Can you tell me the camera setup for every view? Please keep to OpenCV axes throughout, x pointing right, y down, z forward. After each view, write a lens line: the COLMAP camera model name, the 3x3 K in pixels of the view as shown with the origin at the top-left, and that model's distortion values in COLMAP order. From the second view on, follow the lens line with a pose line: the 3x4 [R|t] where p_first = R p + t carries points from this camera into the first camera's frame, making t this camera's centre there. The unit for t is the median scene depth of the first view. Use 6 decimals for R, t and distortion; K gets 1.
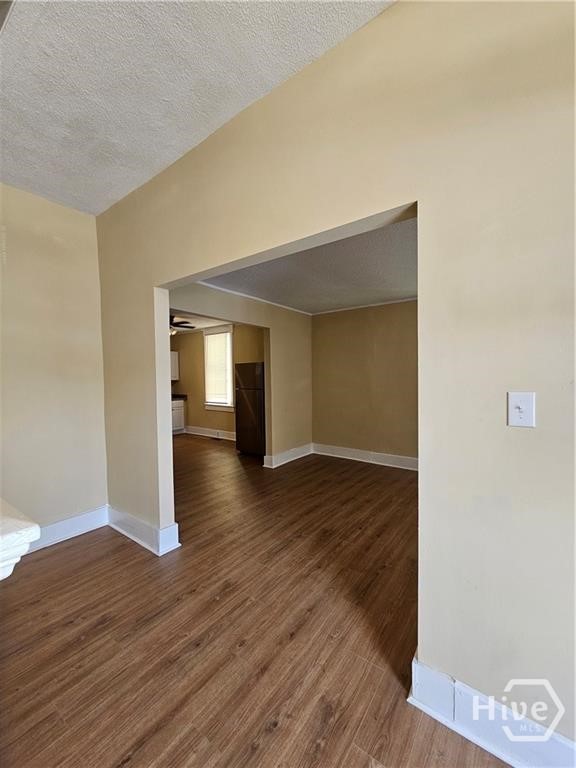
lens RADIAL K [[313.9, 0, 288.0], [0, 313.9, 389.0], [0, 0, 1]] dist [-0.003691, 0.001570]
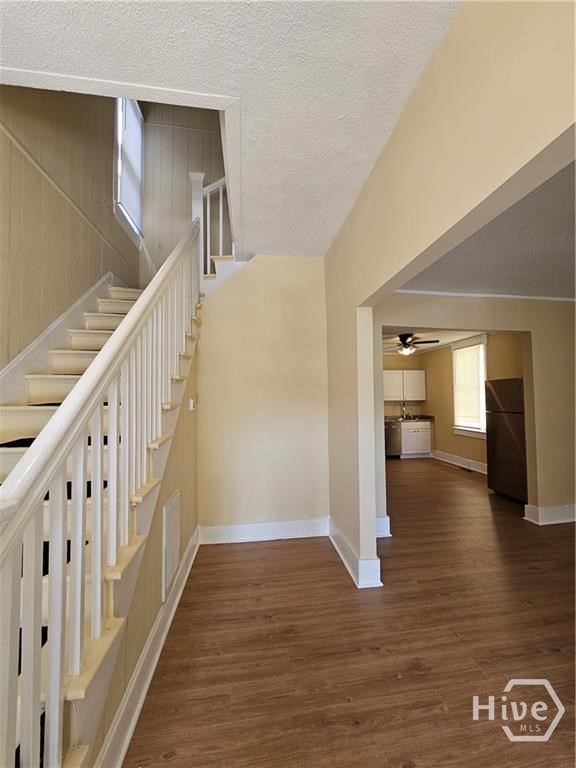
lens RADIAL K [[313.9, 0, 292.0], [0, 313.9, 387.8], [0, 0, 1]] dist [-0.003691, 0.001570]
pose [[0.705251, -0.022573, -0.708599, 0.121181], [-0.025366, 0.998050, -0.057040, -0.005371], [0.708504, 0.058202, 0.703302, 0.157651]]
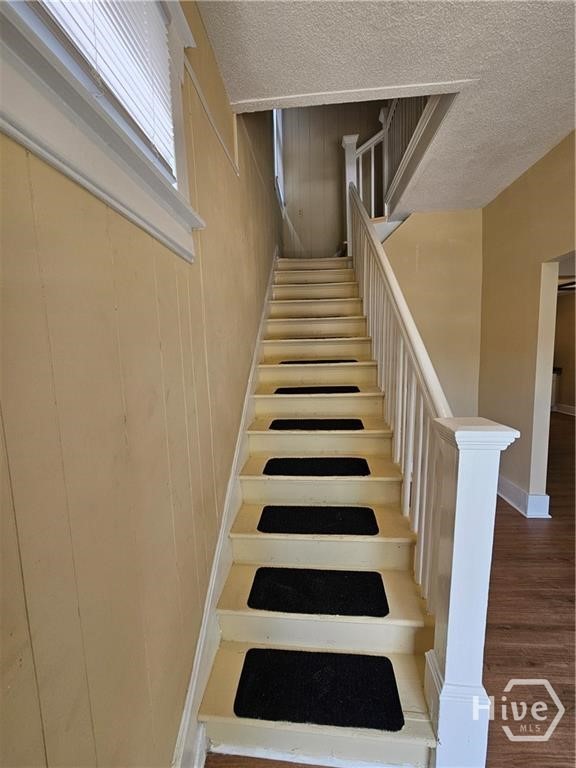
lens RADIAL K [[313.9, 0, 294.5], [0, 313.9, 386.9], [0, 0, 1]] dist [-0.003691, 0.001570]
pose [[0.534604, 0.085529, -0.840763, 0.031182], [-0.010450, 0.995459, 0.094621, -0.011455], [0.845038, -0.041798, 0.533070, -0.227777]]
